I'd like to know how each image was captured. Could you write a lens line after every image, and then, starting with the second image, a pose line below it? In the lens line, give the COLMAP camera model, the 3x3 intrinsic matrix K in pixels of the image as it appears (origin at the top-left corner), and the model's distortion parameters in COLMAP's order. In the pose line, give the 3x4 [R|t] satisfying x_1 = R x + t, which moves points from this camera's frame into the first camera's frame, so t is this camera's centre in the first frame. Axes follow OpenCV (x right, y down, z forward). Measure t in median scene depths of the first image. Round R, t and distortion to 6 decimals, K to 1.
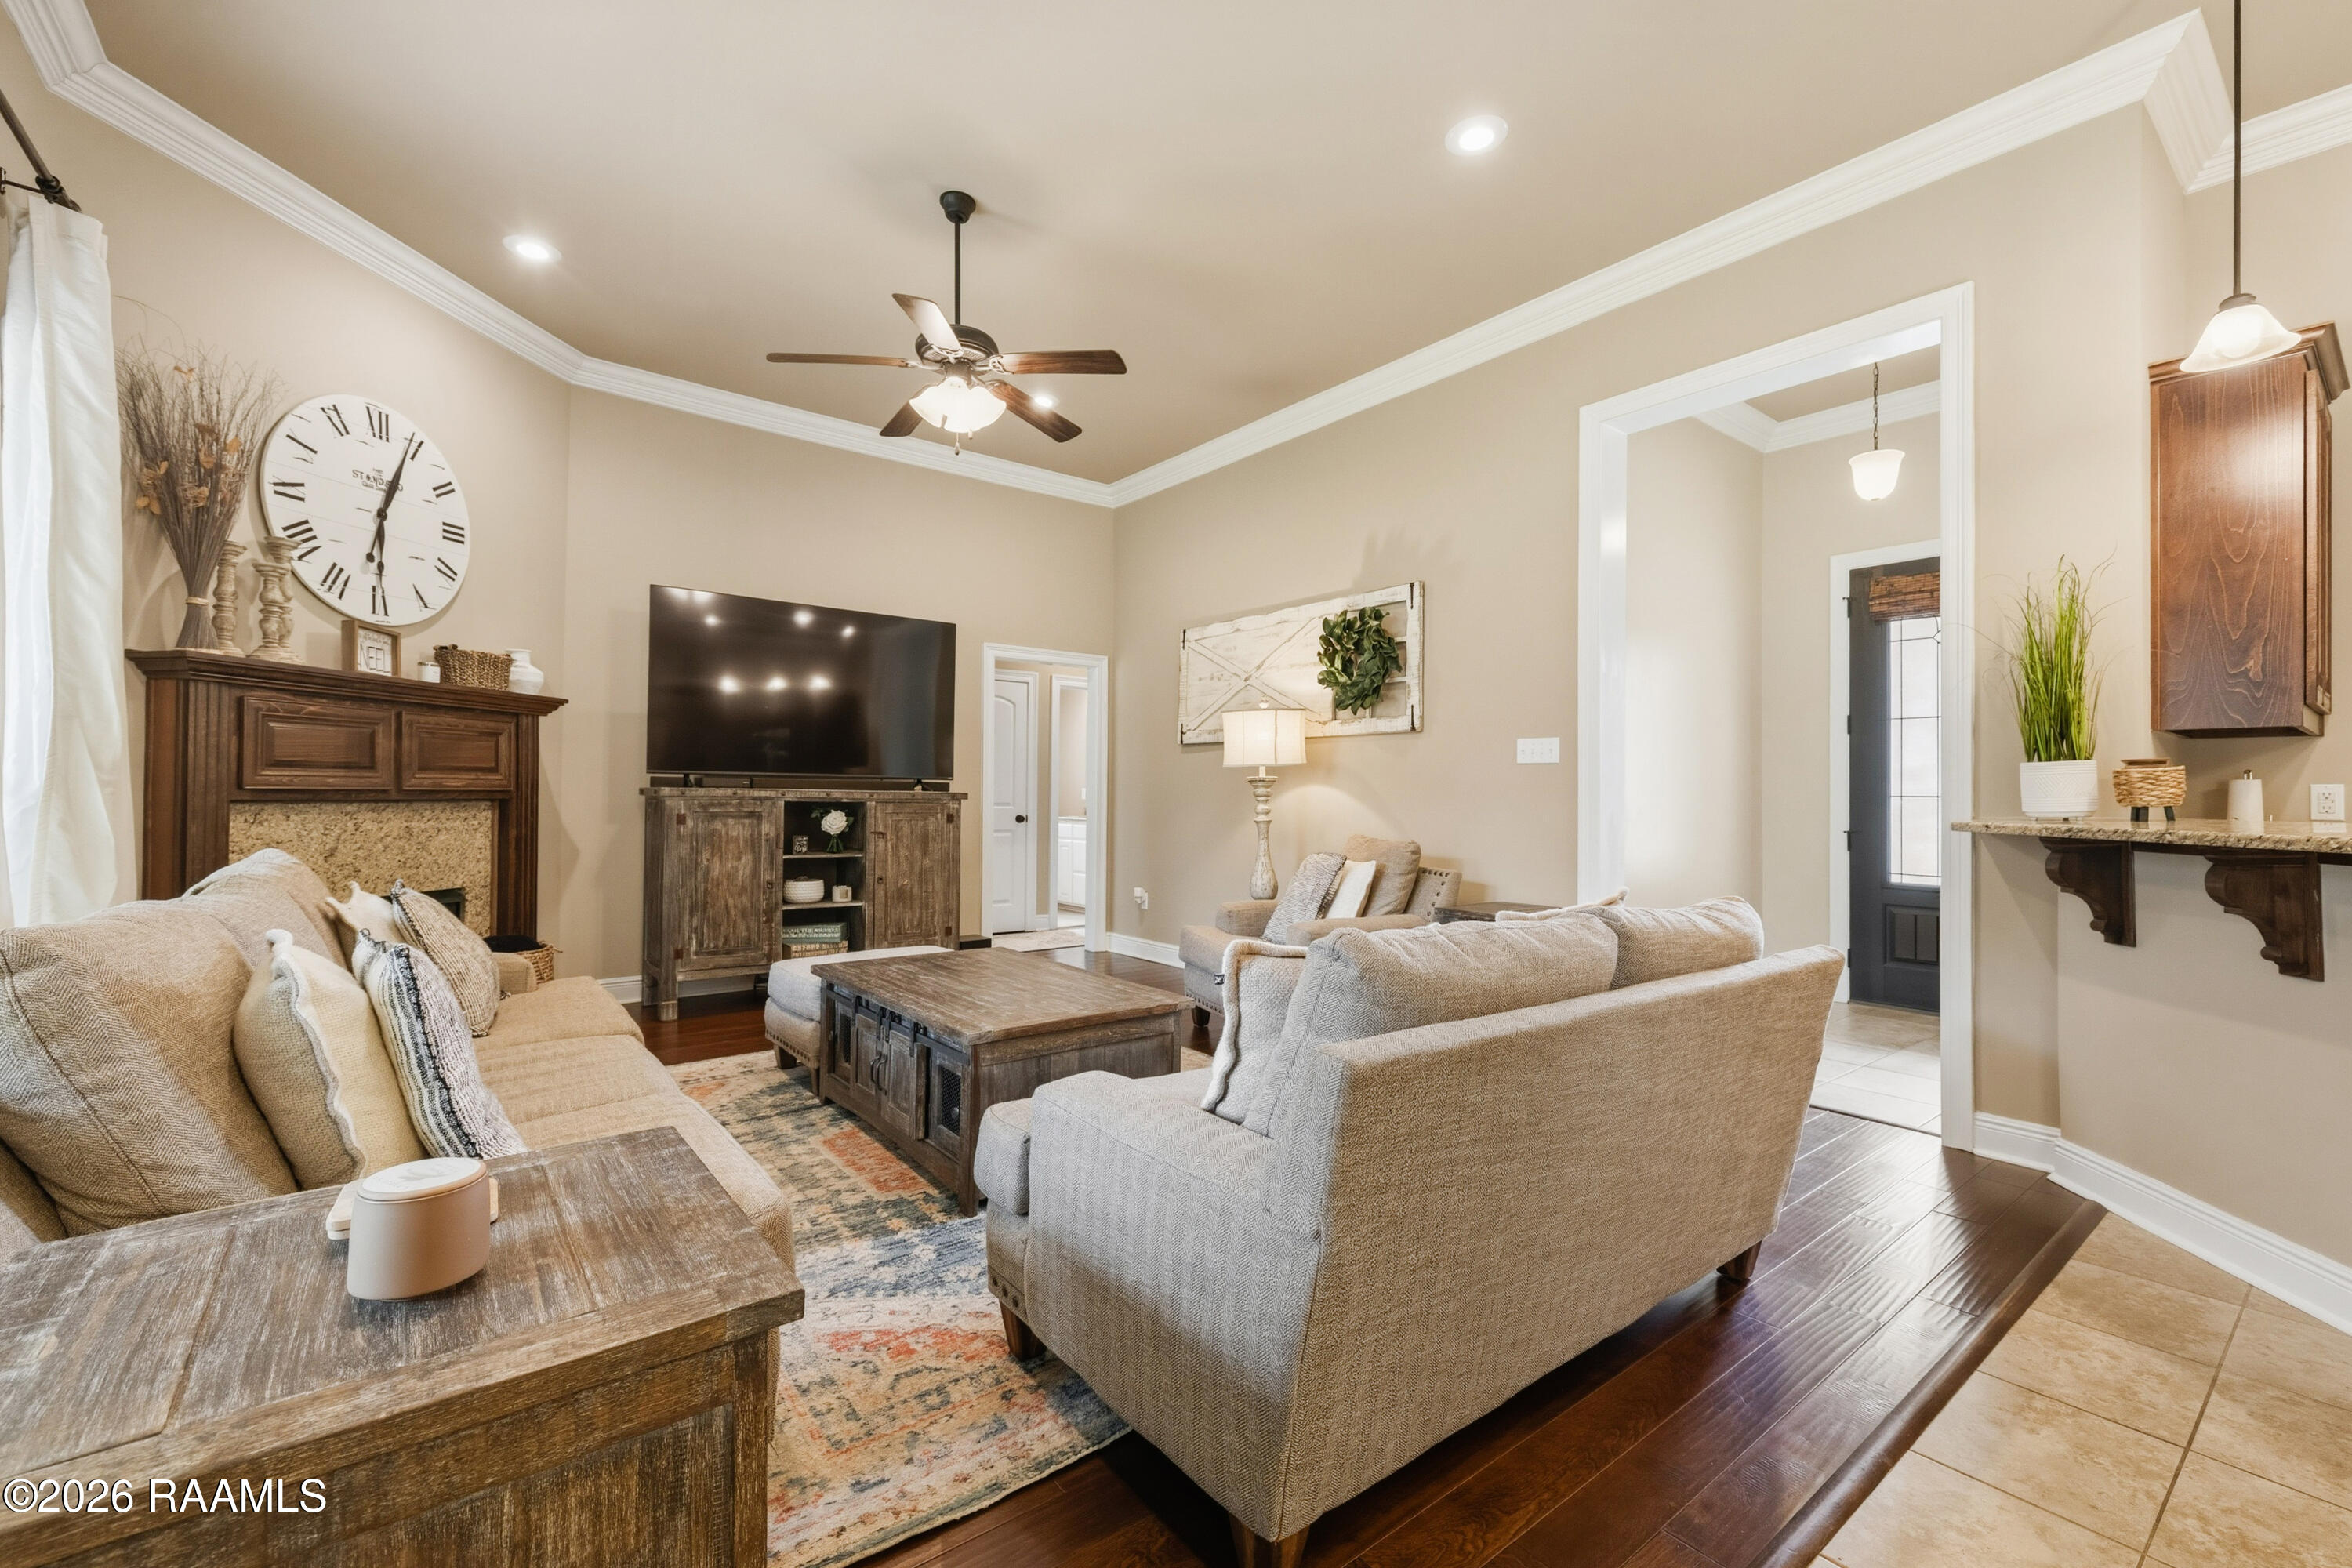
lens RADIAL K [[987.2, 0, 1171.1], [0, 987.2, 790.2], [0, 0, 1]] dist [0.008620, 0.000238]
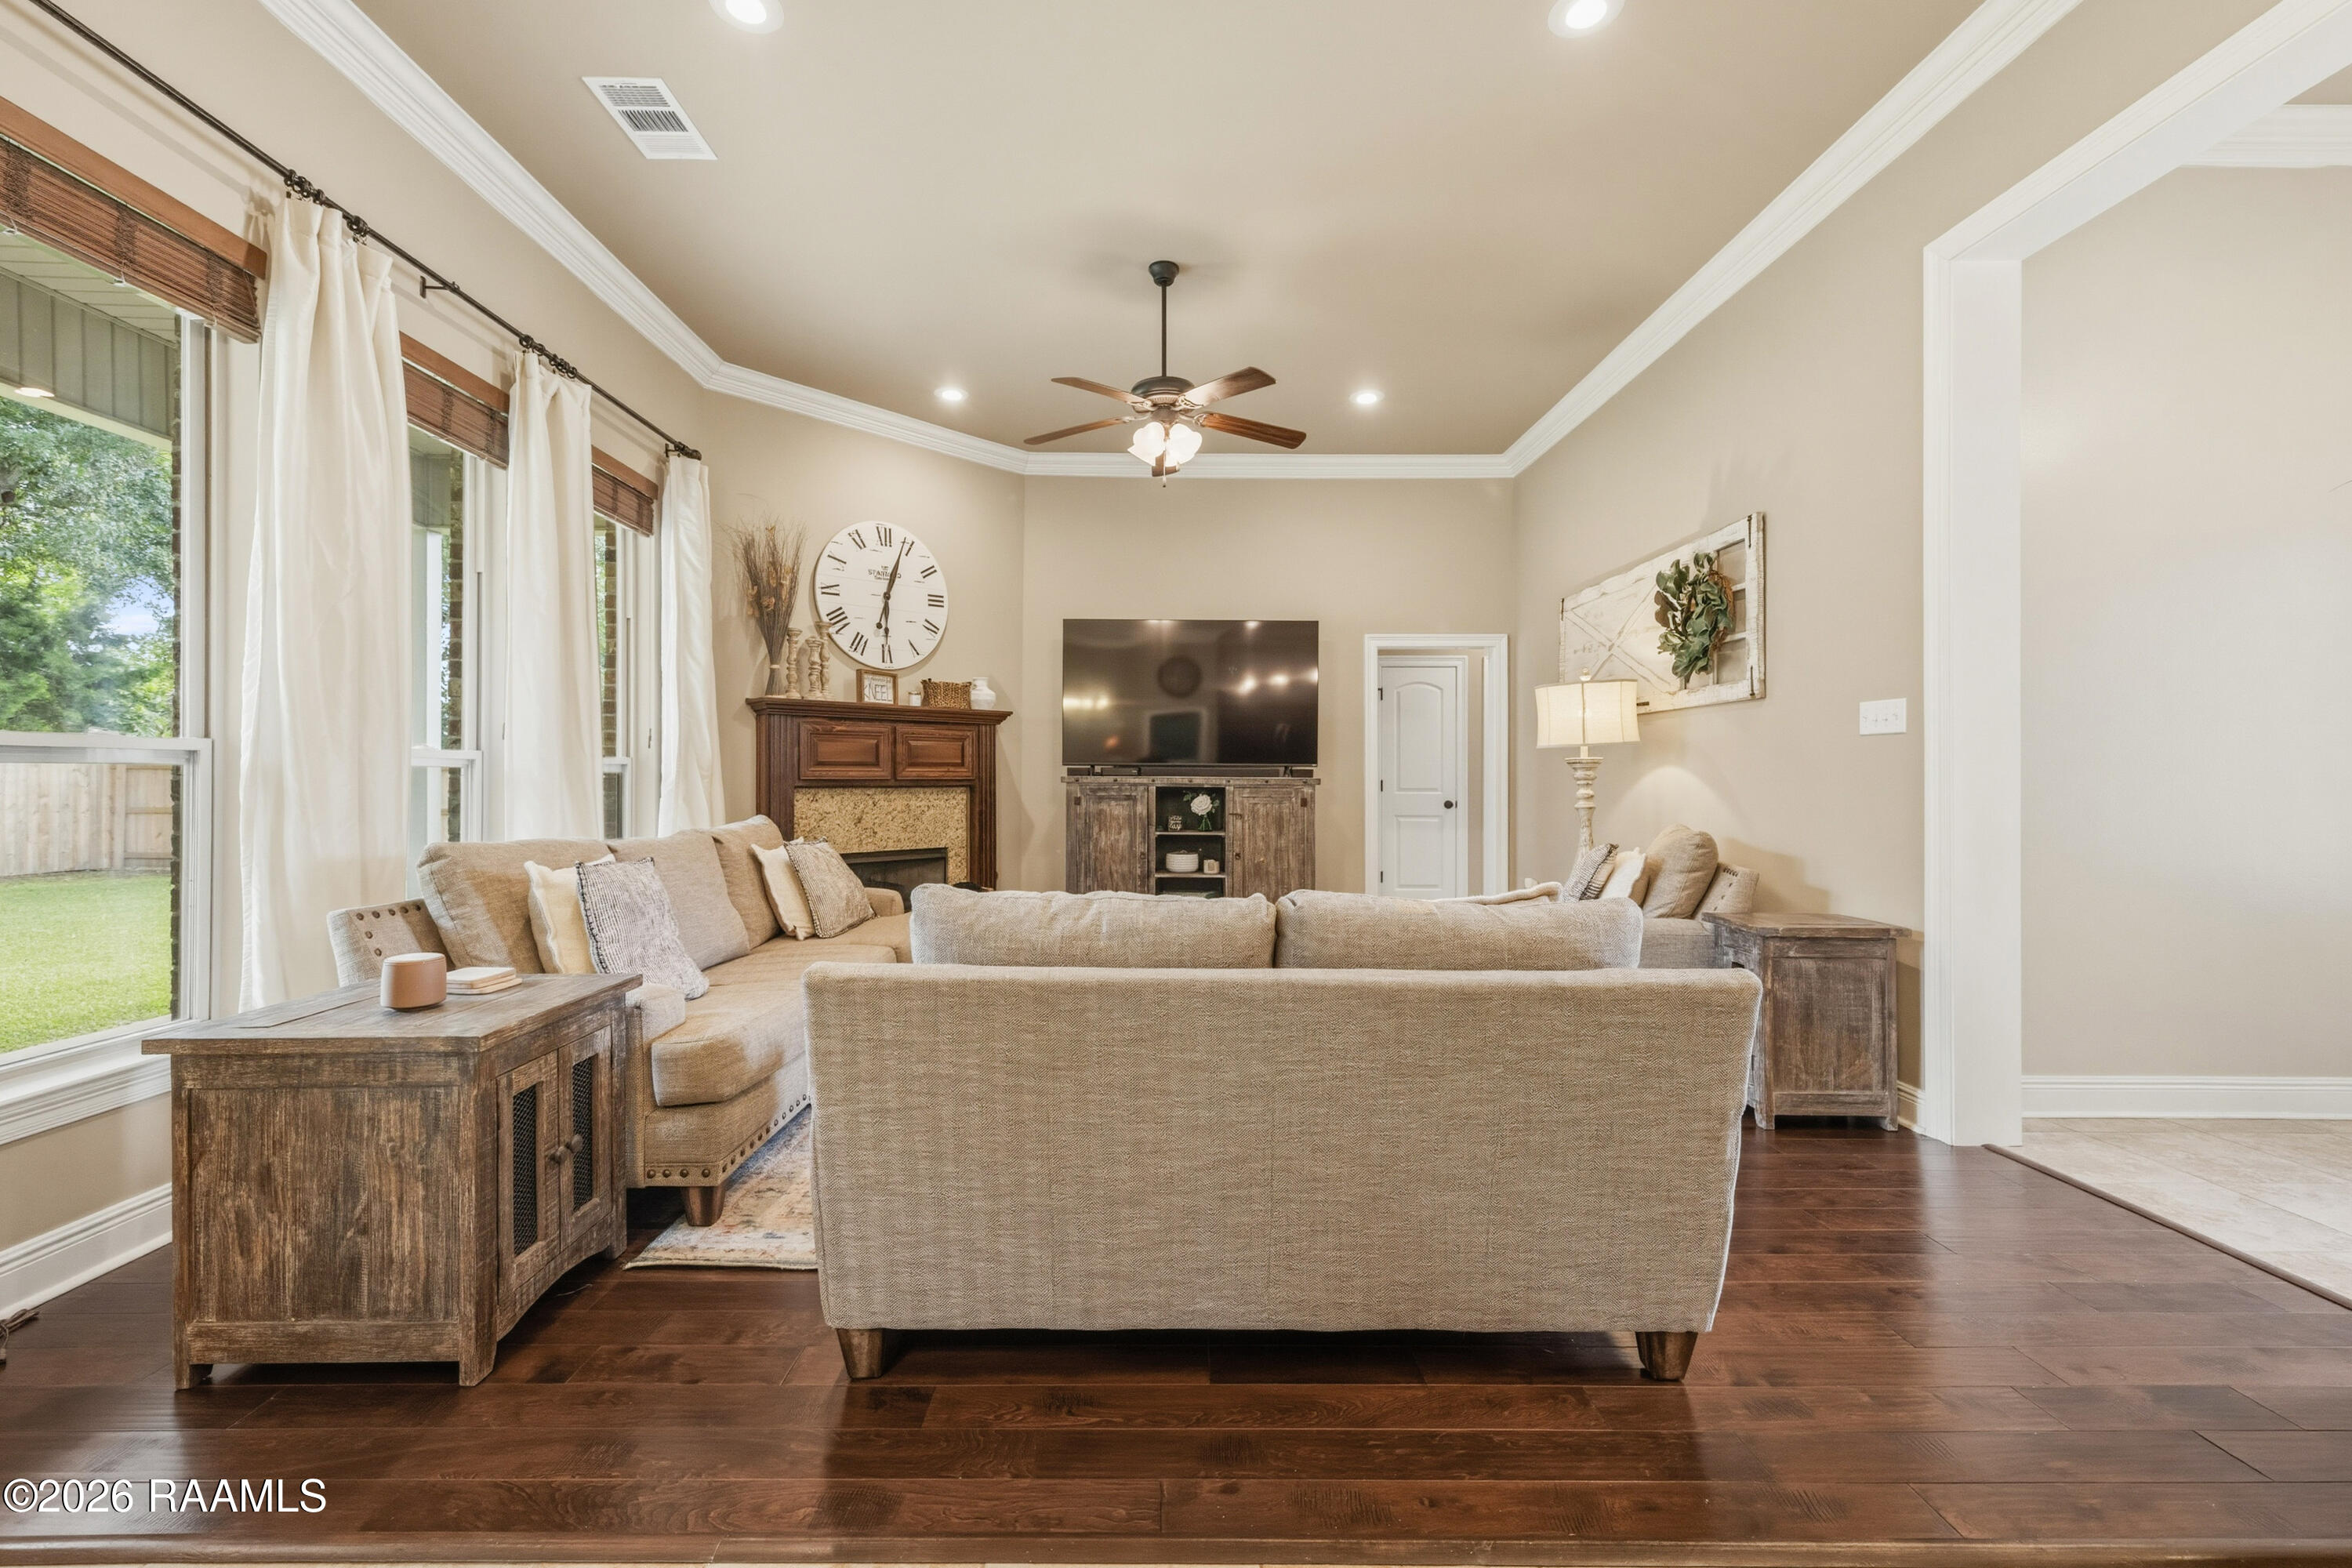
lens RADIAL K [[987.2, 0, 1162.4], [0, 987.2, 782.3], [0, 0, 1]] dist [0.008620, 0.000238]
pose [[0.791139, -0.005480, -0.611612, 0.375274], [0.008681, 0.999960, 0.002269, 0.003548], [0.611575, -0.007105, 0.791155, 0.059653]]
